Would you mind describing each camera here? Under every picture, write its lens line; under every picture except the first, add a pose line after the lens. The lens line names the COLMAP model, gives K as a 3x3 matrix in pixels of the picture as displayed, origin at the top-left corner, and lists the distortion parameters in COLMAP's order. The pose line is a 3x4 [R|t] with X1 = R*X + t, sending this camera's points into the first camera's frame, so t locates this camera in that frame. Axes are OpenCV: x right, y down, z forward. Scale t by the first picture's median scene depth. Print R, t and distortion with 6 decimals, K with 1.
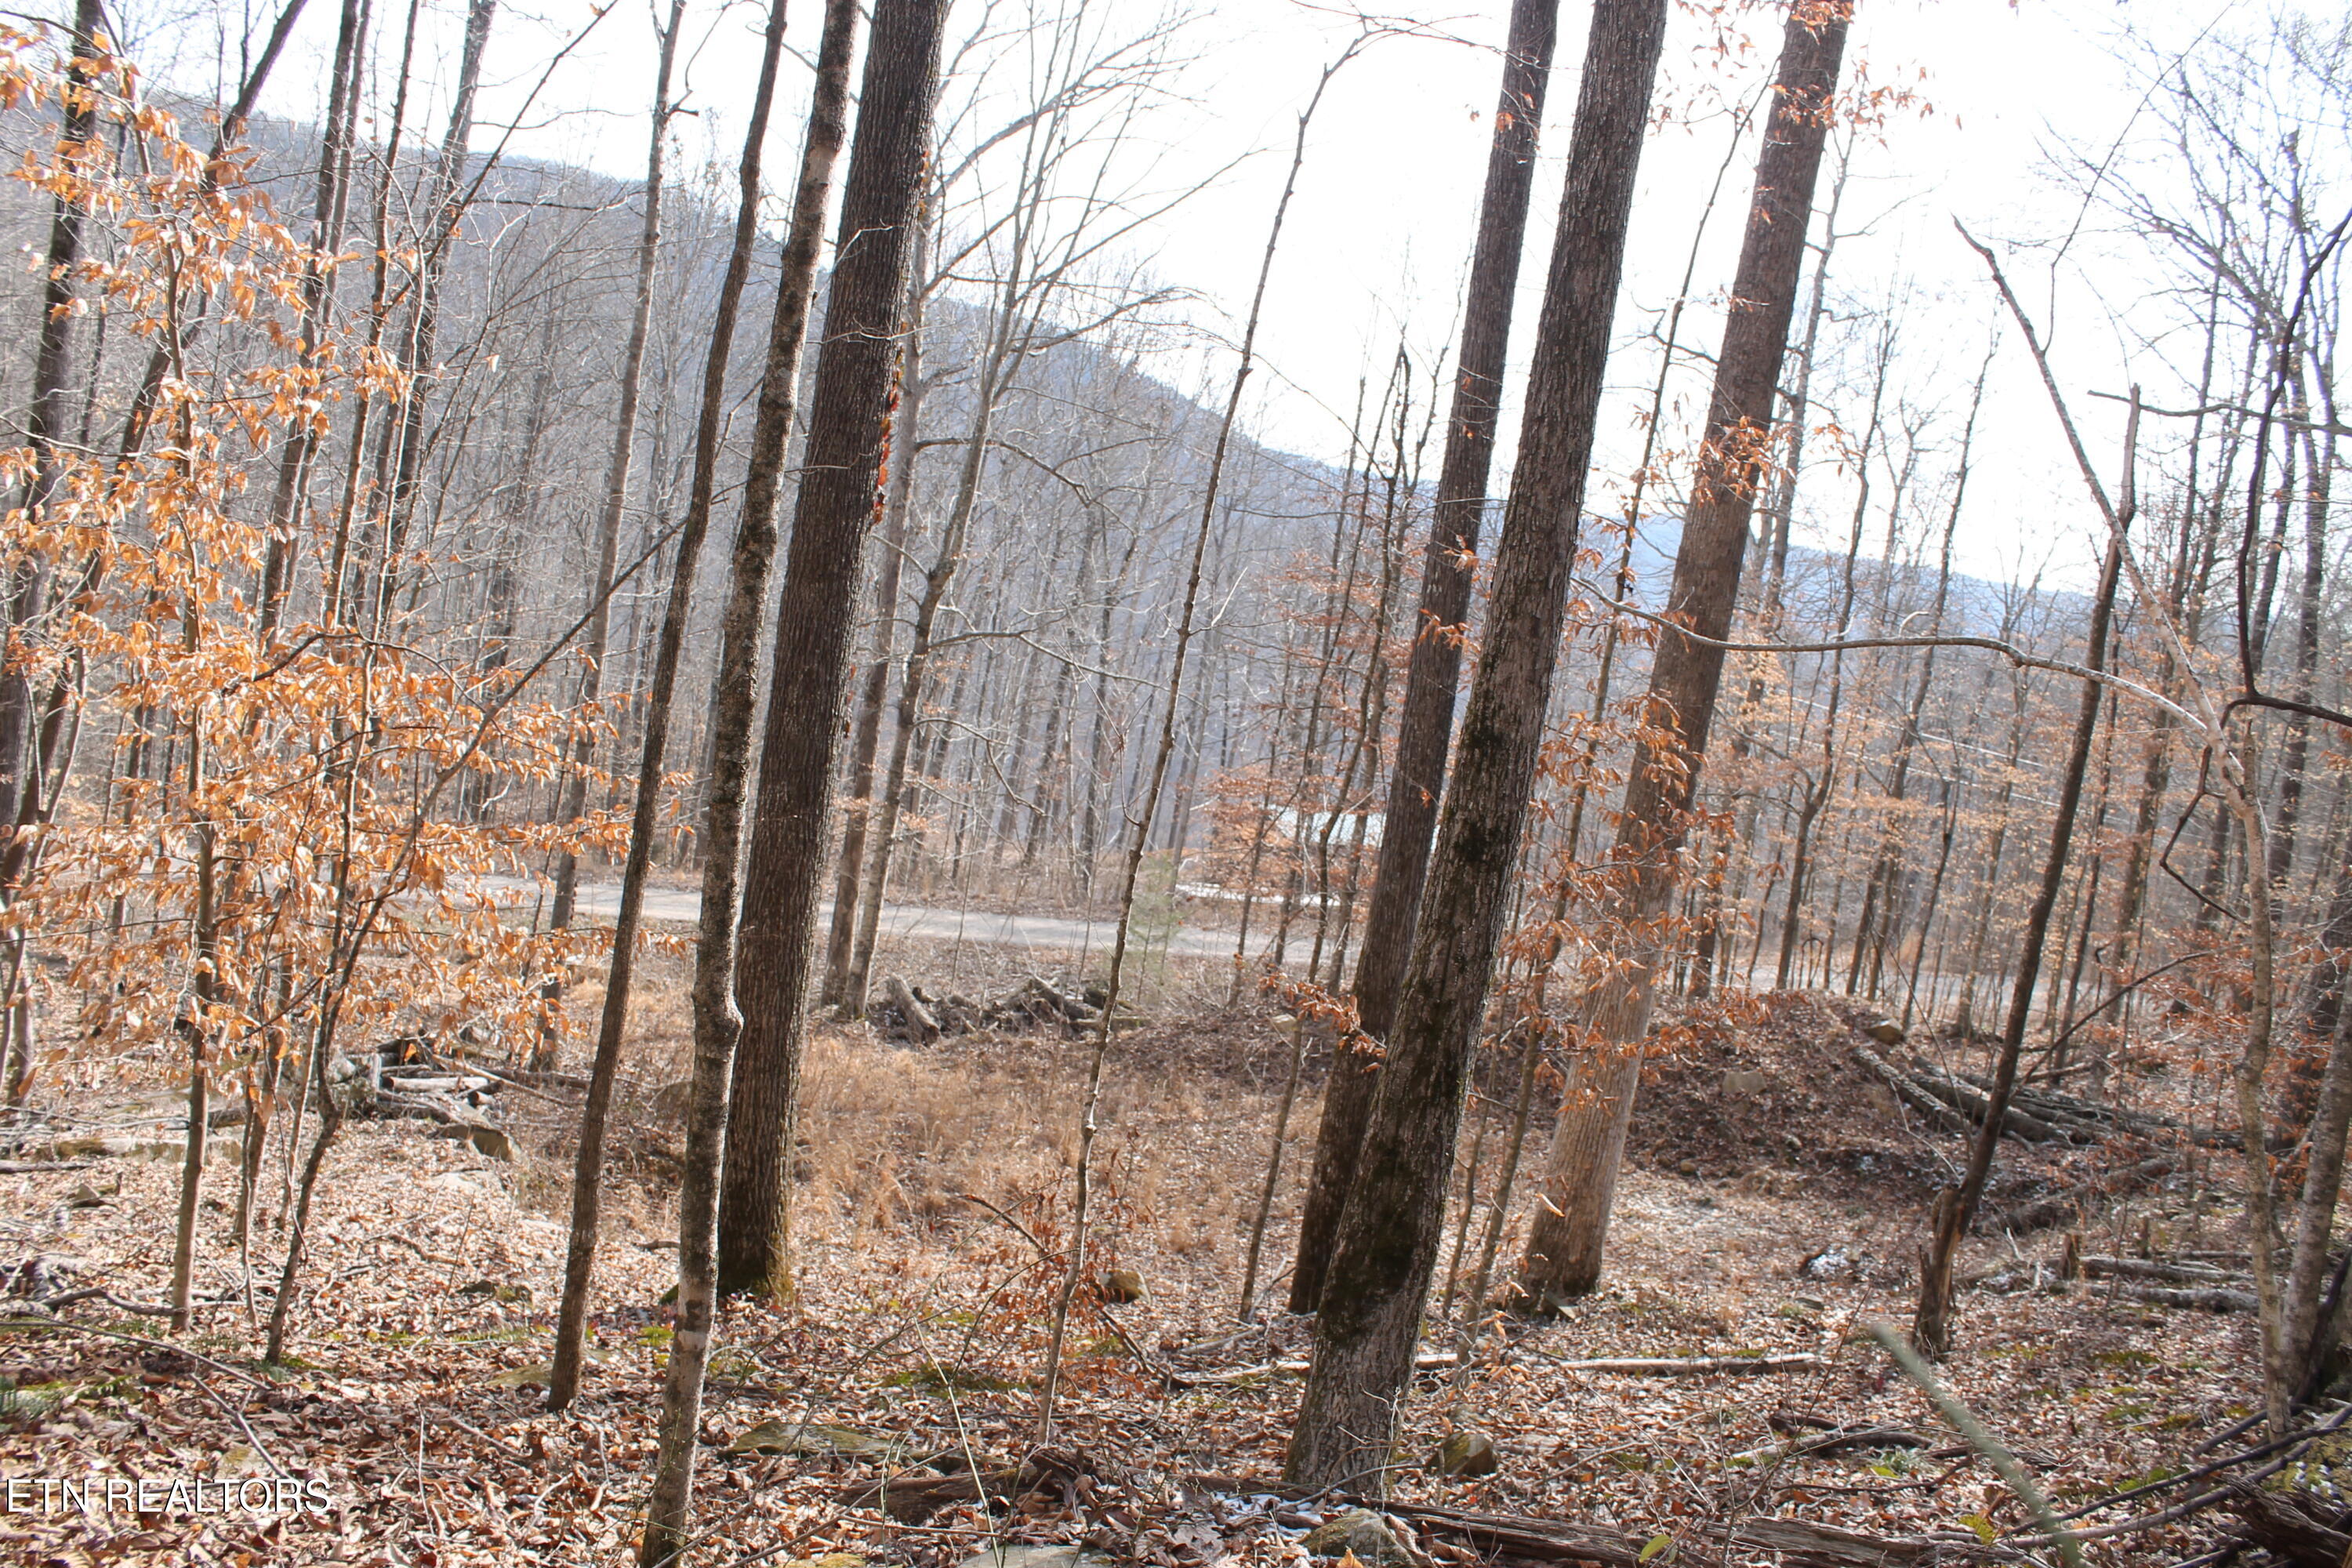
lens RADIAL K [[1998.1, 0, 1180.0], [0, 1998.1, 776.7], [0, 0, 1]] dist [-0.121433, 0.029913]
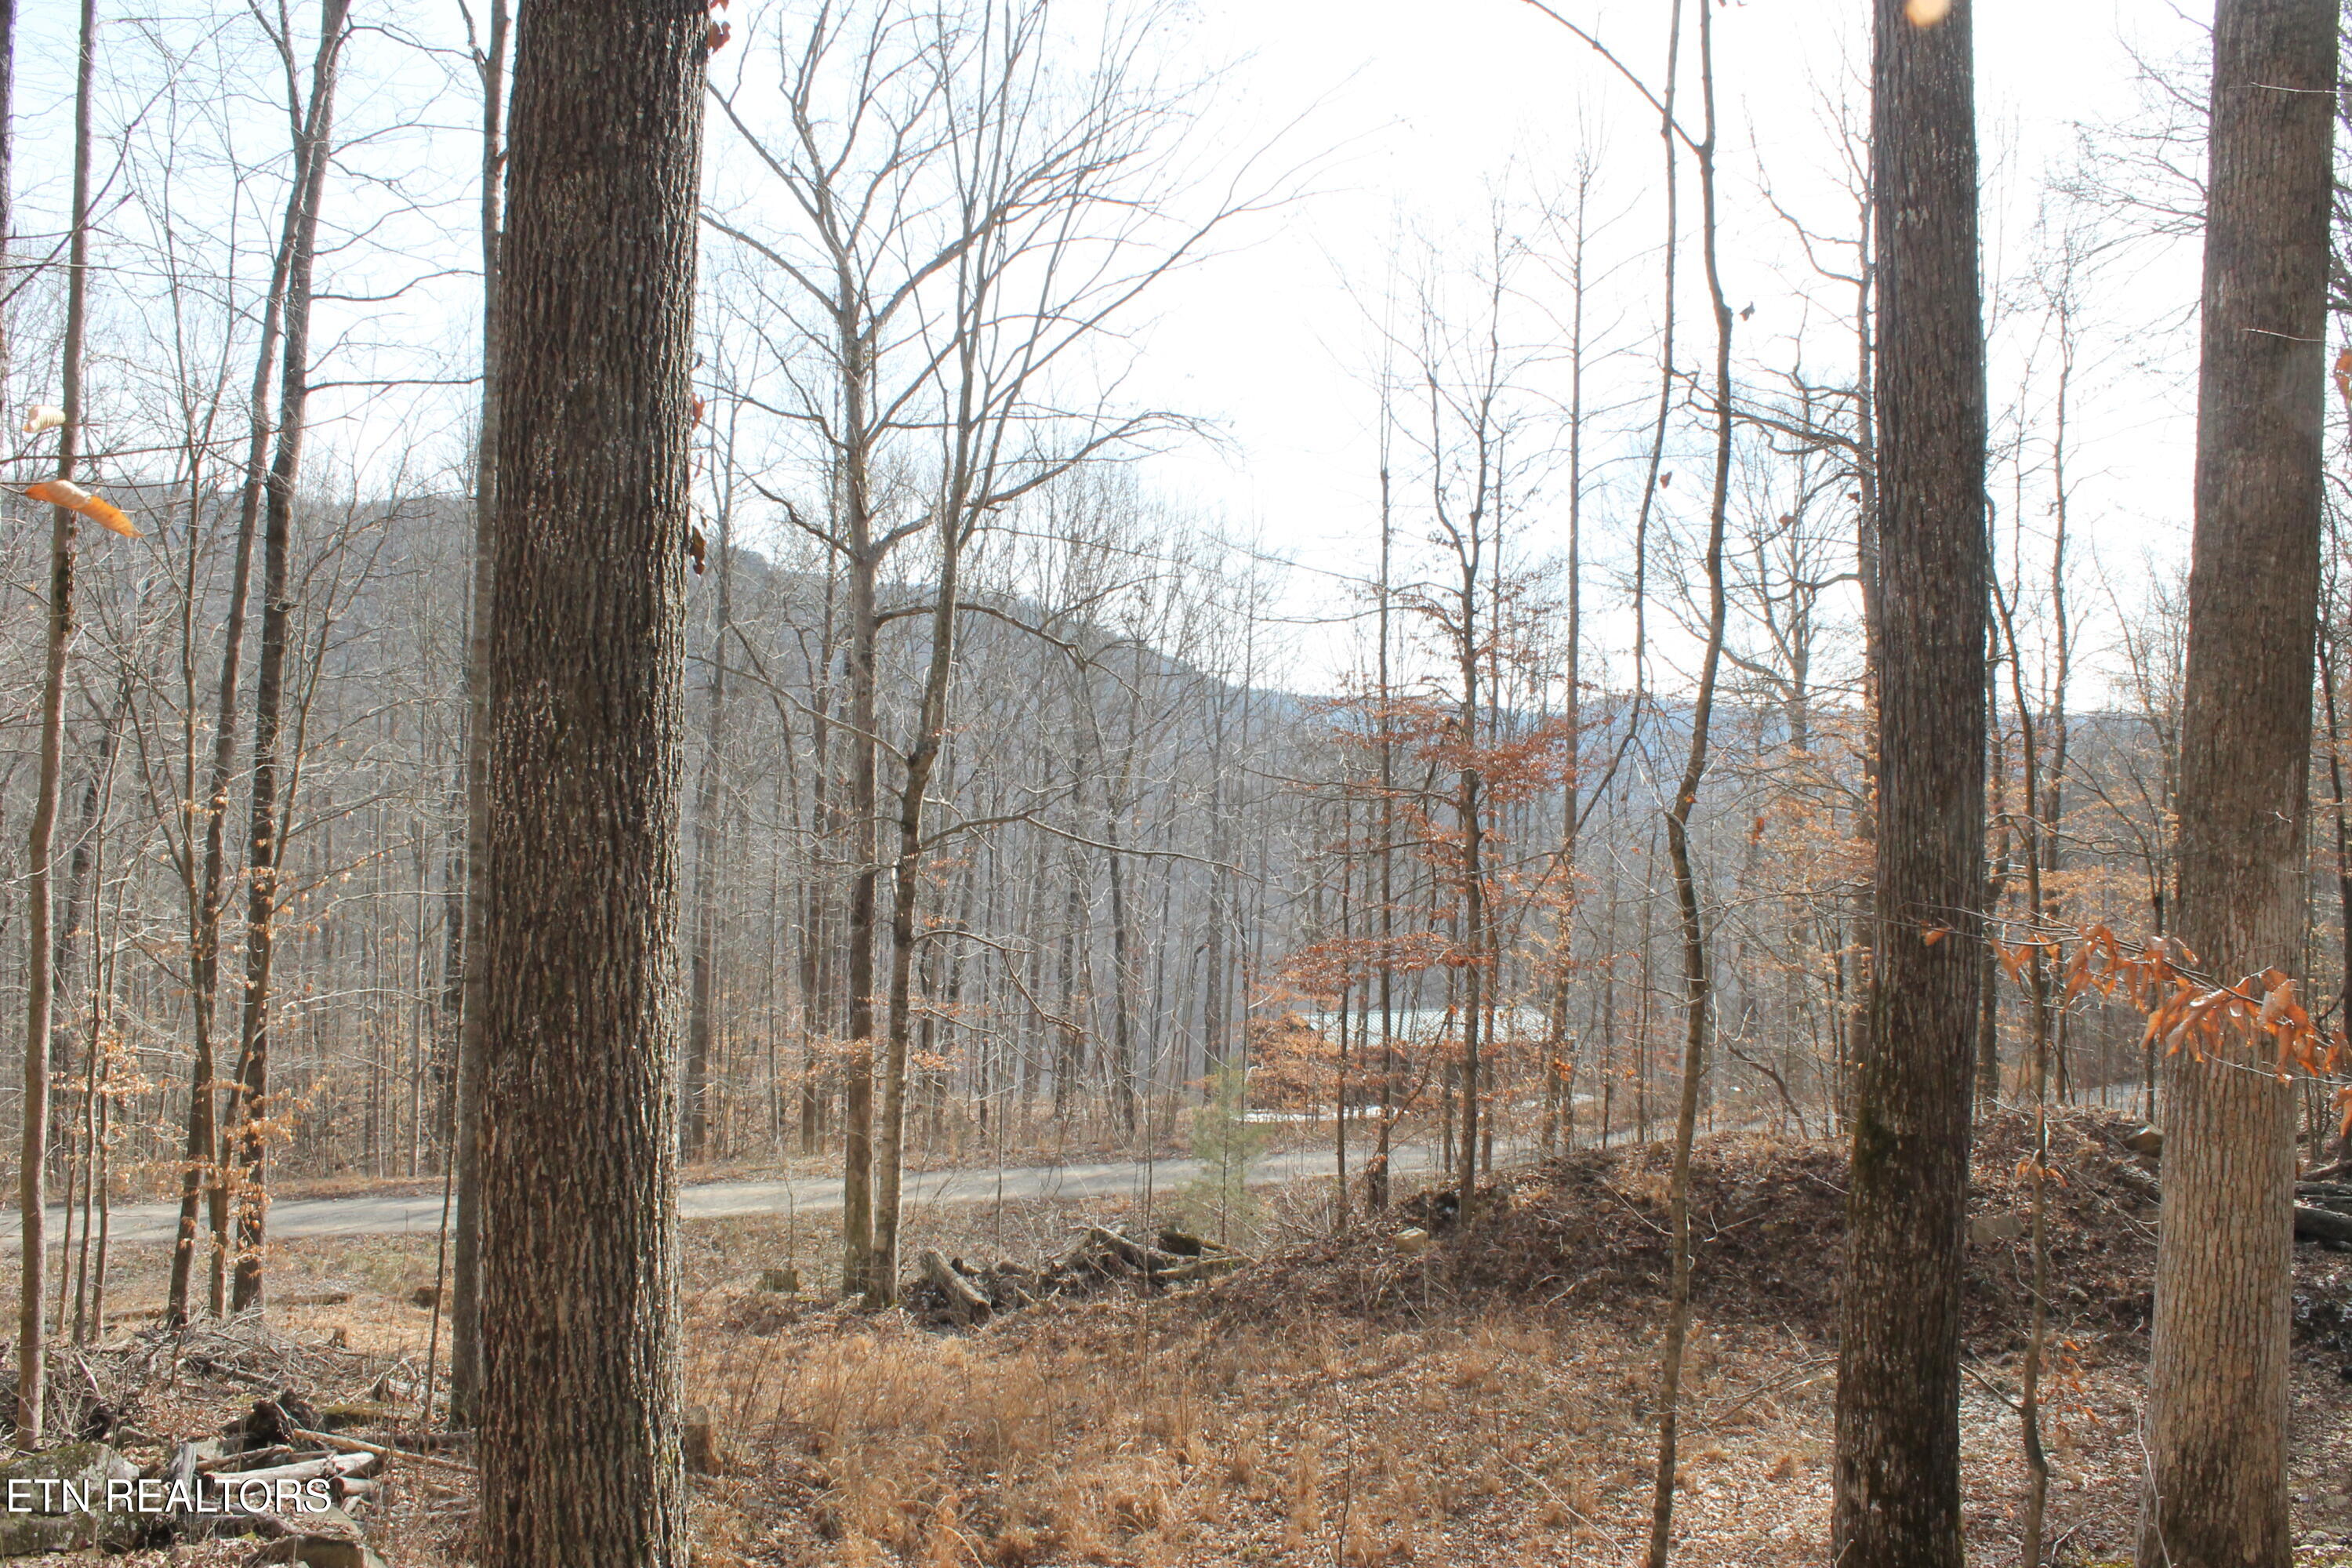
lens RADIAL K [[1998.1, 0, 1171.7], [0, 1998.1, 786.0], [0, 0, 1]] dist [-0.121433, 0.029913]
pose [[0.990753, -0.135556, 0.005744, -0.022773], [0.135286, 0.983802, -0.117603, 0.022684], [0.010291, 0.117292, 0.993044, 0.169118]]
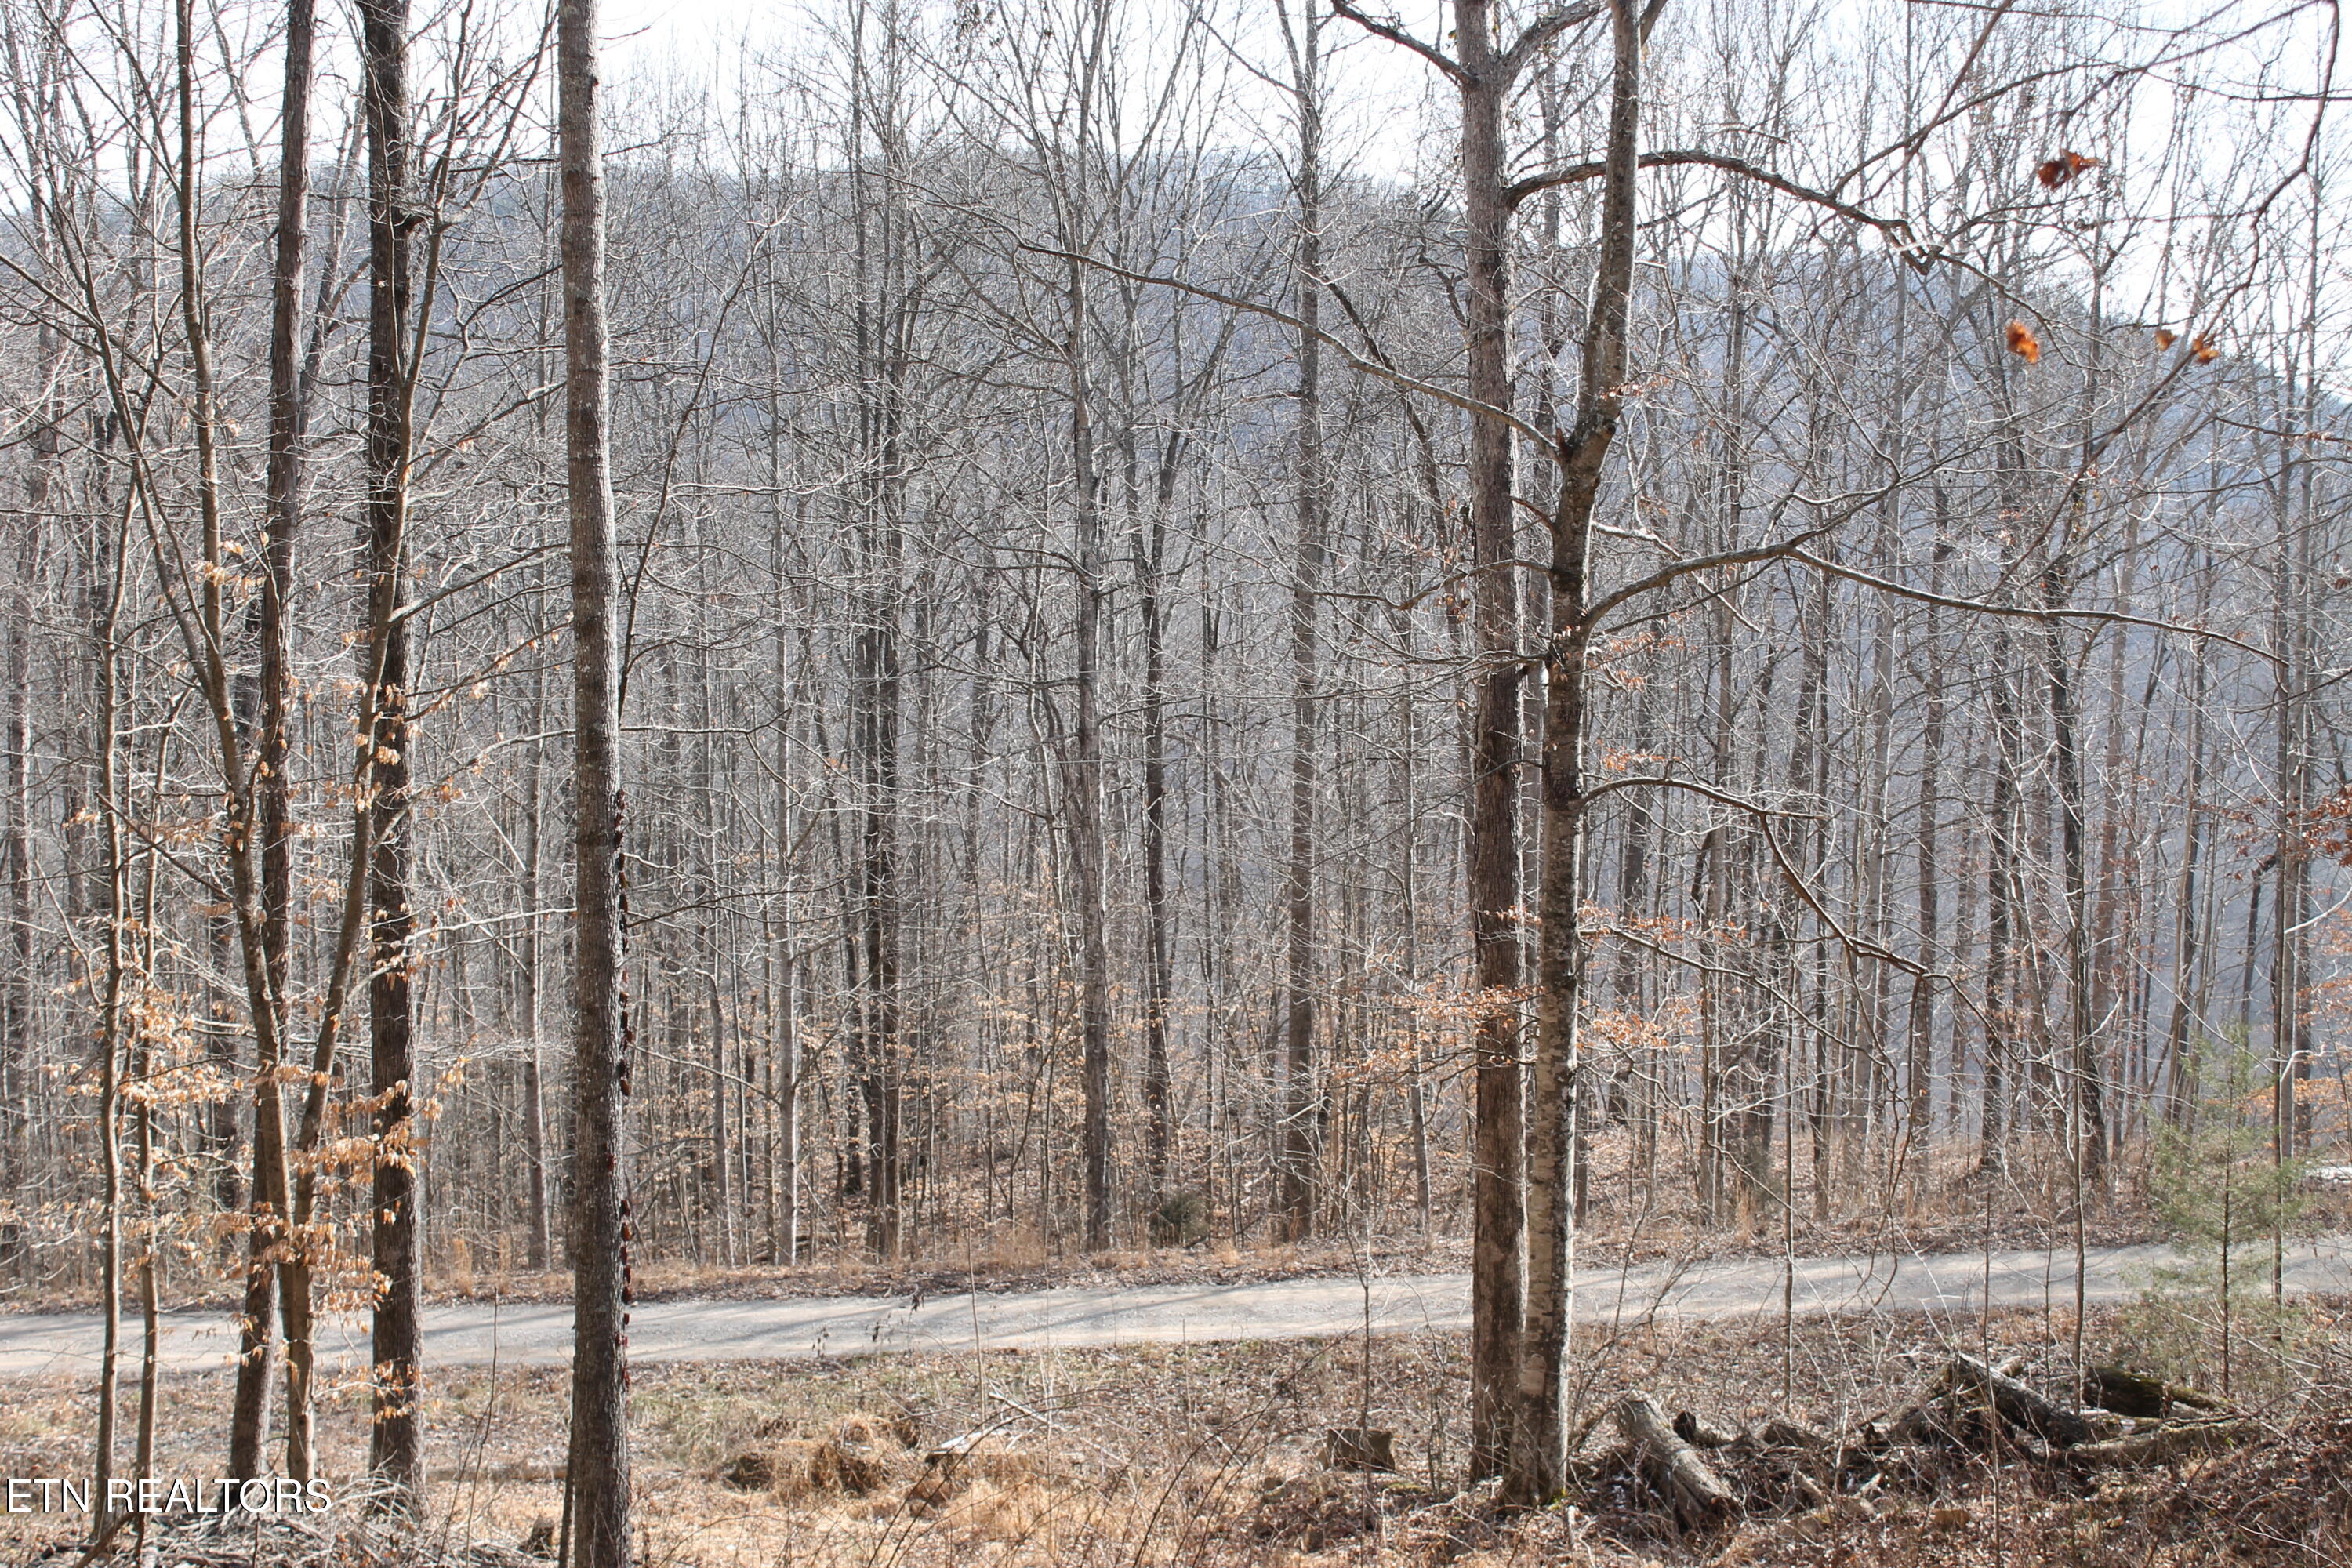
lens RADIAL K [[3486.0, 0, 1172.4], [0, 3486.0, 793.3], [0, 0, 1]] dist [-0.050056, 0.000000]
pose [[0.941725, -0.160478, -0.295636, 0.005673], [0.133598, 0.985010, -0.109120, 0.042930], [0.308716, 0.063265, 0.949048, 0.260809]]
